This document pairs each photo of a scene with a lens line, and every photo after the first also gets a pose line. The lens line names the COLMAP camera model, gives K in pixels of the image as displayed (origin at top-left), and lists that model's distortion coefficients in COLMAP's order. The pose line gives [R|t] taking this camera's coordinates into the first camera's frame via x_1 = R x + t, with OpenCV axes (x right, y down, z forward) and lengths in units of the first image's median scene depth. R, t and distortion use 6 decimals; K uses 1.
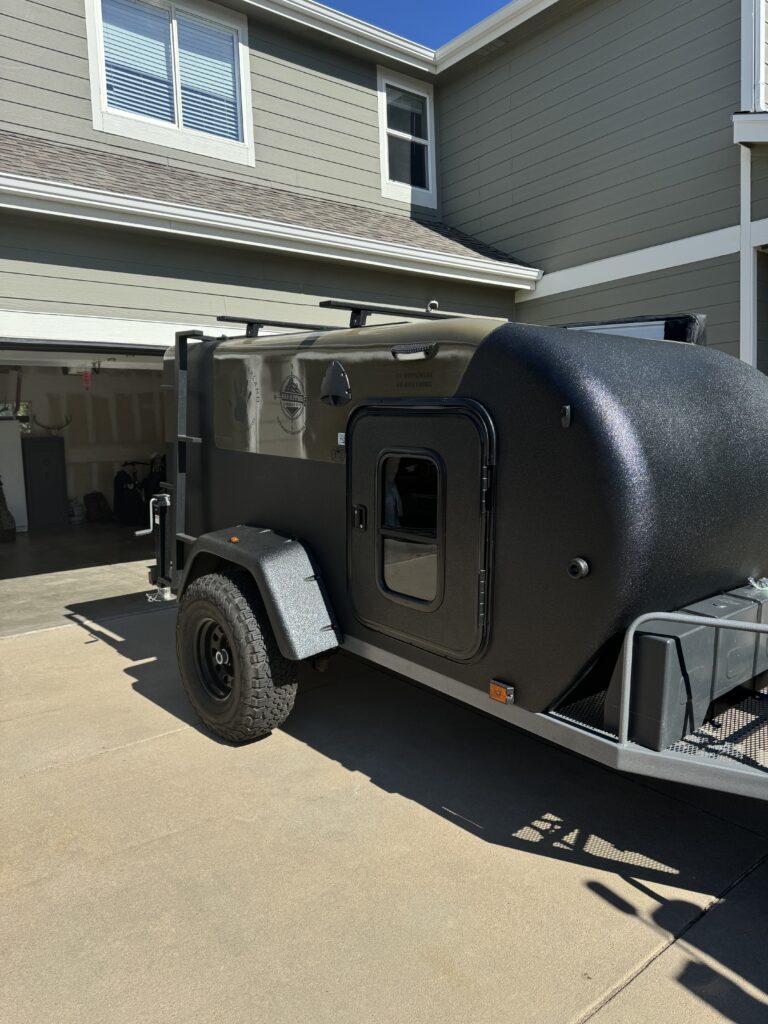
lens RADIAL K [[701.9, 0, 376.2], [0, 701.9, 512.3], [0, 0, 1]] dist [0.026037, -0.007418]
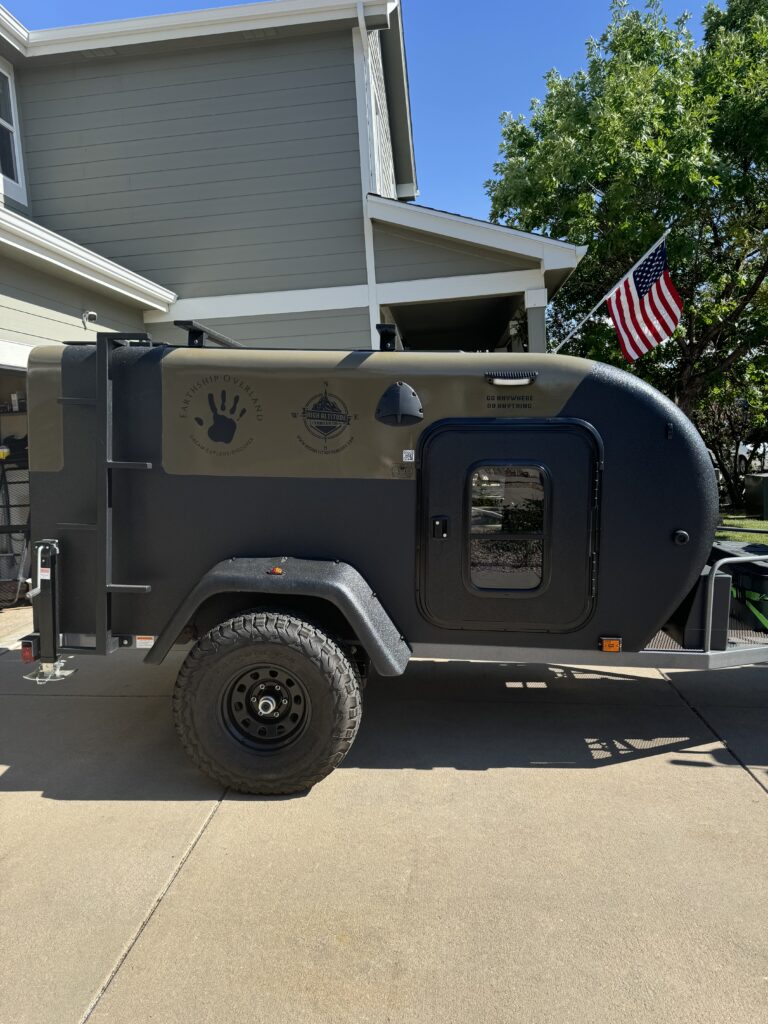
lens RADIAL K [[701.9, 0, 375.7], [0, 701.9, 515.2], [0, 0, 1]] dist [0.026037, -0.007418]
pose [[0.716063, -0.083697, 0.693000, -0.819122], [0.105325, 0.994374, 0.011265, -0.033160], [-0.690044, 0.064924, 0.720850, 0.280979]]
